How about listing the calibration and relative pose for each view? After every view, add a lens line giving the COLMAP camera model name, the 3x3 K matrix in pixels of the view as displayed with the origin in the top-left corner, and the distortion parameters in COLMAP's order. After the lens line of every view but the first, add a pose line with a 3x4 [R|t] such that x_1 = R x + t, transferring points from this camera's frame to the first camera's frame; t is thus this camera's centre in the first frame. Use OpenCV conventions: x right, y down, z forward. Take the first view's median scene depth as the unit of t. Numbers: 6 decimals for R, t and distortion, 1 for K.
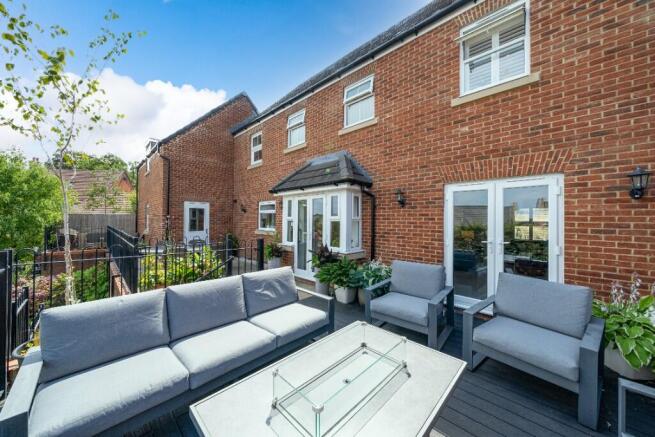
lens RADIAL K [[229.8, 0, 327.8], [0, 229.8, 215.7], [0, 0, 1]] dist [0.001363, 0.000111]
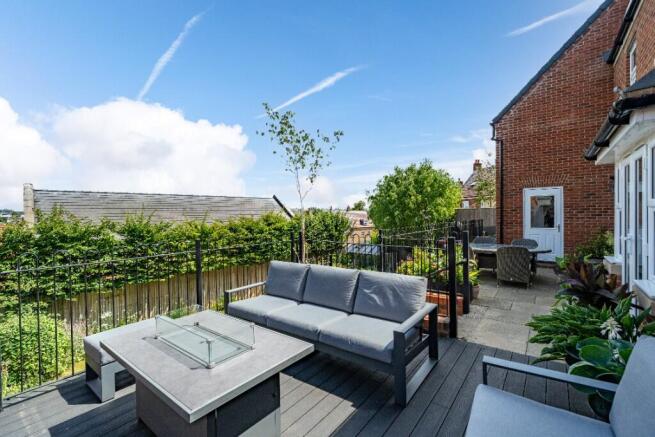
lens RADIAL K [[287.0, 0, 323.0], [0, 287.0, 220.0], [0, 0, 1]] dist [0.000466, -0.000034]
pose [[0.110314, 0.010696, -0.993839, 0.535536], [0.032507, 0.999368, 0.014364, 0.014571], [0.993365, -0.033891, 0.109897, 0.468623]]
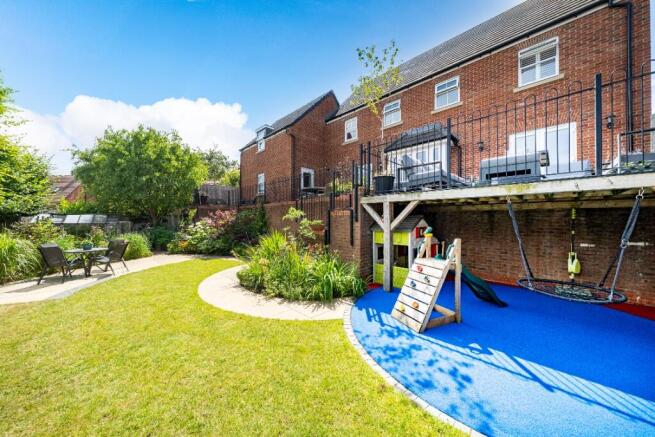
lens RADIAL K [[229.8, 0, 324.3], [0, 229.8, 220.2], [0, 0, 1]] dist [0.001363, 0.000111]
pose [[0.999957, -0.001045, -0.009252, -0.970787], [0.001056, 0.999999, 0.001256, 0.549258], [0.009251, -0.001266, 0.999956, -0.870929]]
